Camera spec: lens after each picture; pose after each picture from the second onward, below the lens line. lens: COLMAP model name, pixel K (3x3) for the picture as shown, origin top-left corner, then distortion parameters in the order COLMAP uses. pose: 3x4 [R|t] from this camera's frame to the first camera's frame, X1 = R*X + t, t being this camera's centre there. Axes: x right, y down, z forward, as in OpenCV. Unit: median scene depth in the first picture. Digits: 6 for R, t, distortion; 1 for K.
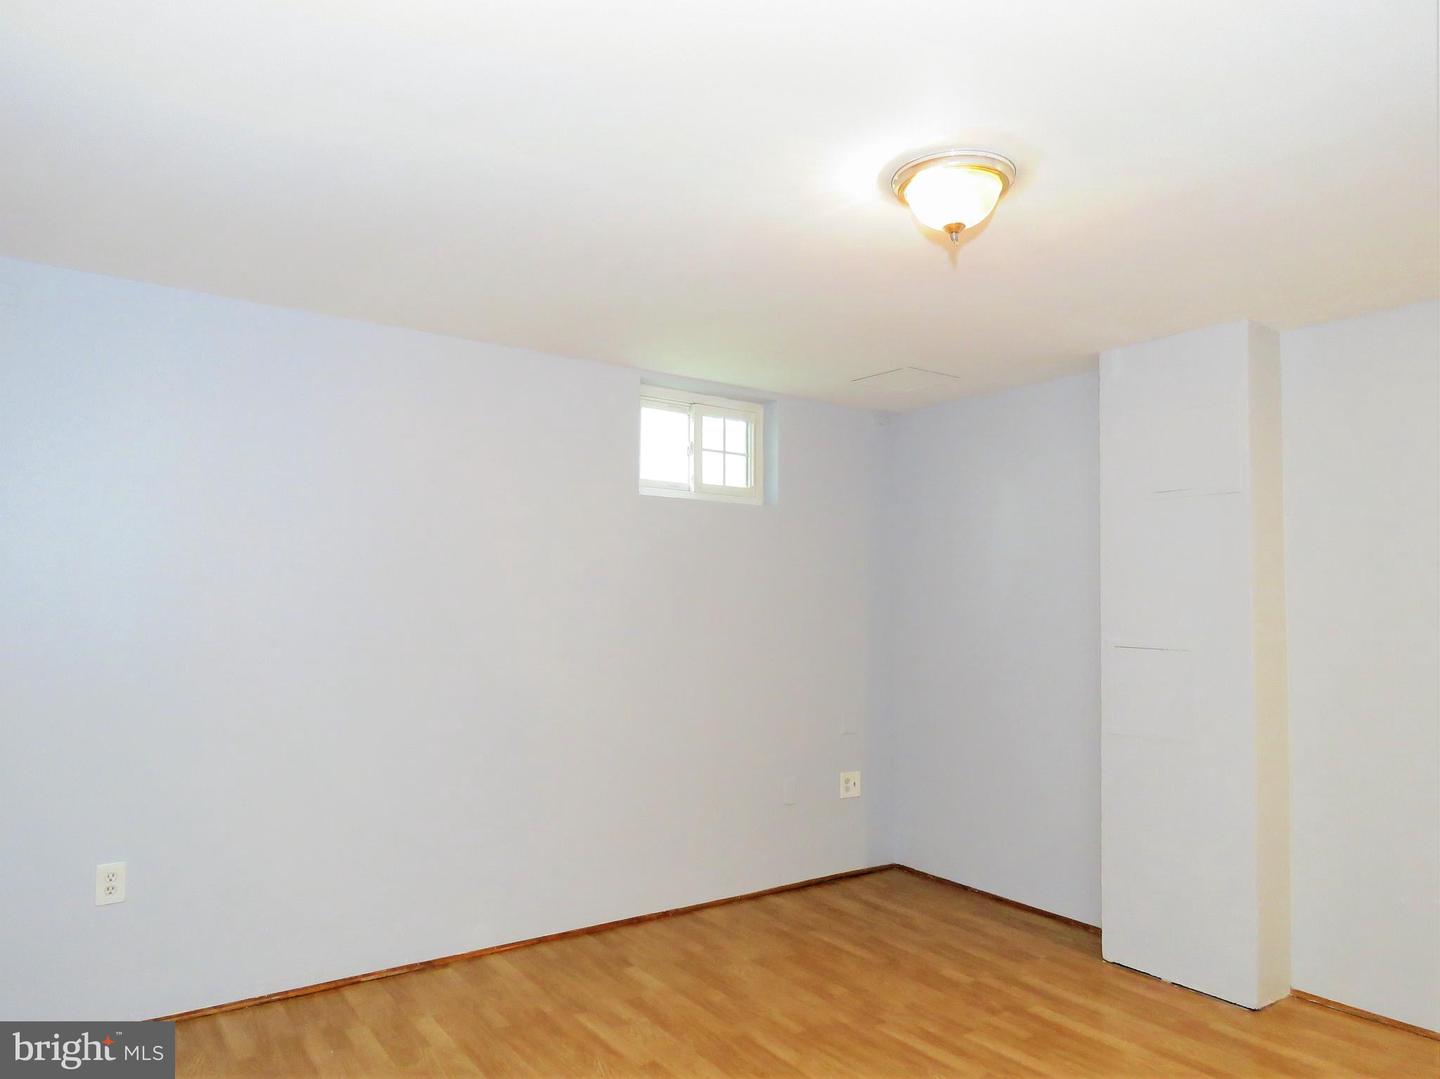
lens RADIAL K [[967.2, 0, 720.0], [0, 967.2, 539.5], [0, 0, 1]] dist [0.003468, -0.000654]
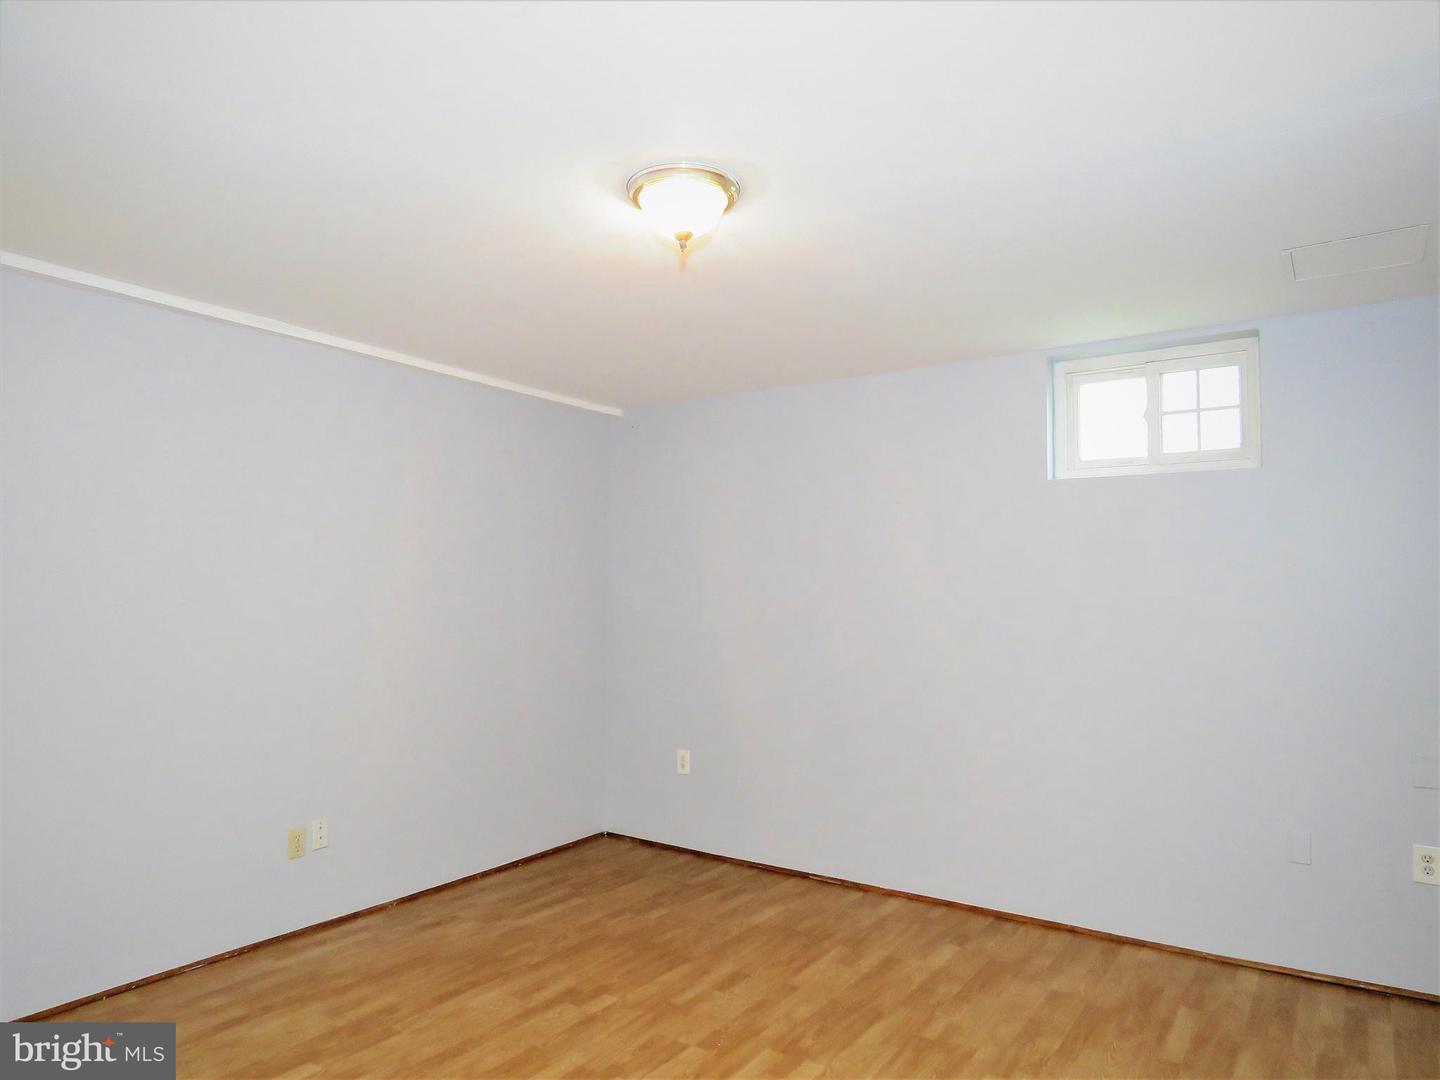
lens RADIAL K [[922.4, 0, 724.3], [0, 922.4, 543.5], [0, 0, 1]] dist [0.001129, -0.000402]
pose [[0.332674, -0.067182, -0.940646, 0.722704], [0.056410, 0.997091, -0.051263, 0.048564], [0.941353, -0.036008, 0.335496, 0.422958]]
